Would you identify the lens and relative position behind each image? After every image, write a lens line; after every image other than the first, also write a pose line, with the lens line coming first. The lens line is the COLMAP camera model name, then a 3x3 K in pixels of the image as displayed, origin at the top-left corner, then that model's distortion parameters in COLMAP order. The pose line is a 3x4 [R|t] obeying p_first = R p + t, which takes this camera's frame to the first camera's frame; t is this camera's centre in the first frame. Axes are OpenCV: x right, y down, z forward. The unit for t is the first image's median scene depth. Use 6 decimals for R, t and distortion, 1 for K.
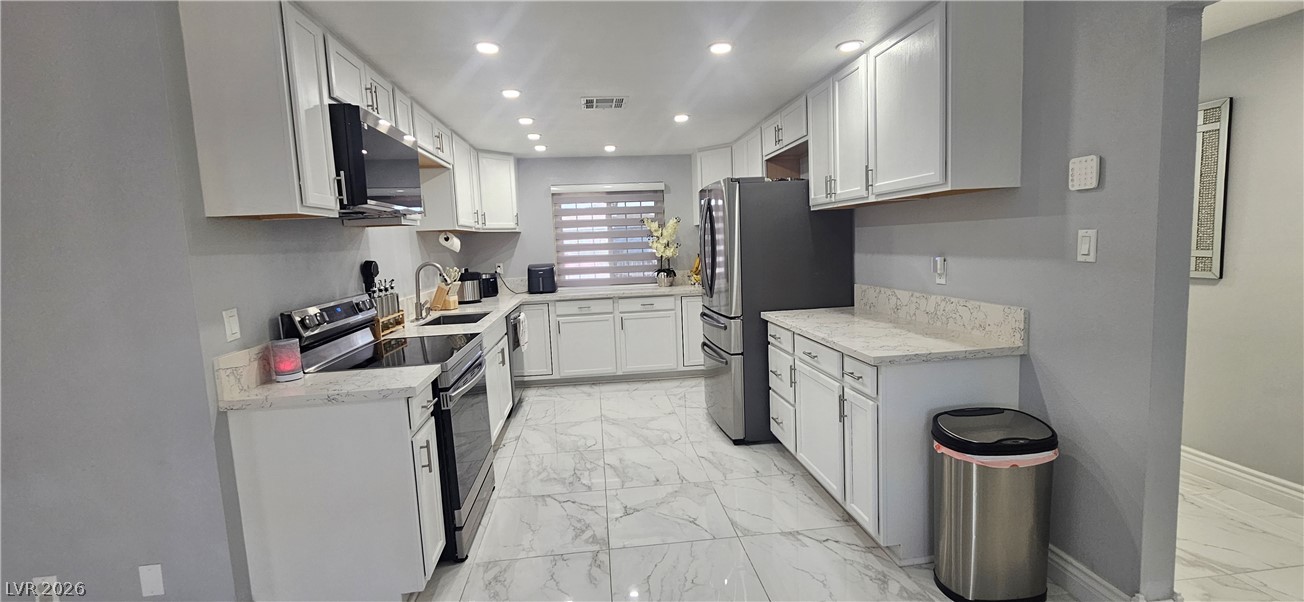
lens RADIAL K [[535.3, 0, 650.4], [0, 535.3, 292.4], [0, 0, 1]] dist [0.015437, -0.000007]
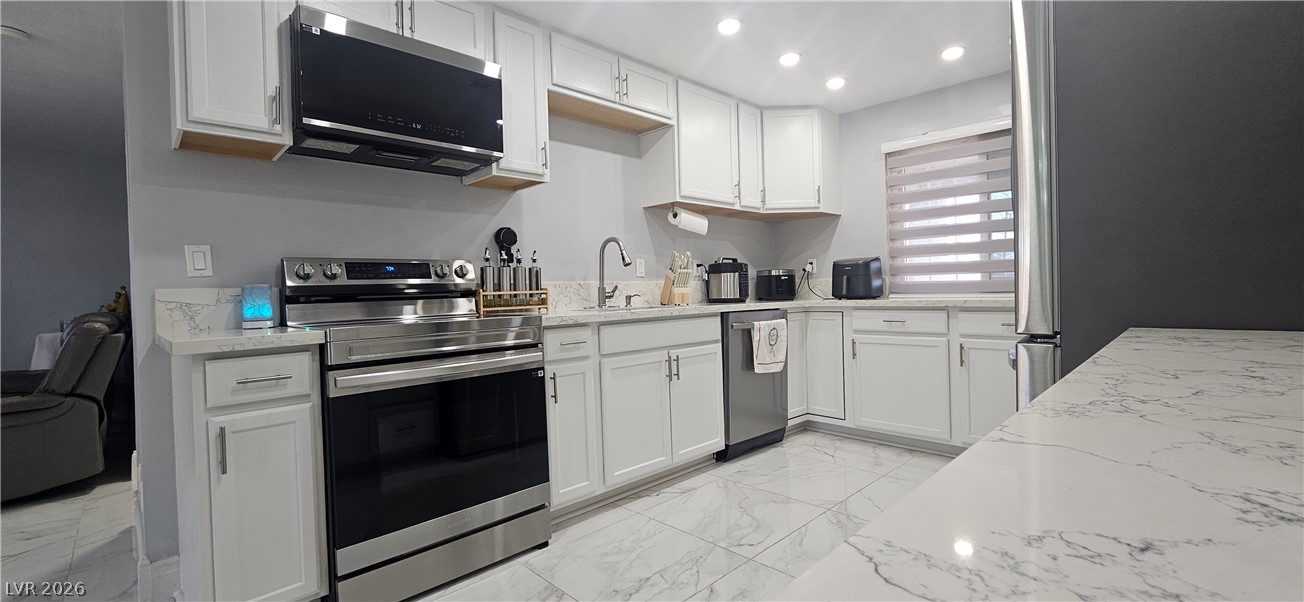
lens RADIAL K [[535.3, 0, 650.4], [0, 535.3, 292.4], [0, 0, 1]] dist [0.015437, -0.000007]
pose [[0.616665, 0.027519, -0.786744, 0.194797], [-0.074116, 0.996979, -0.023221, 0.031206], [0.783729, 0.072629, 0.616842, 0.407616]]
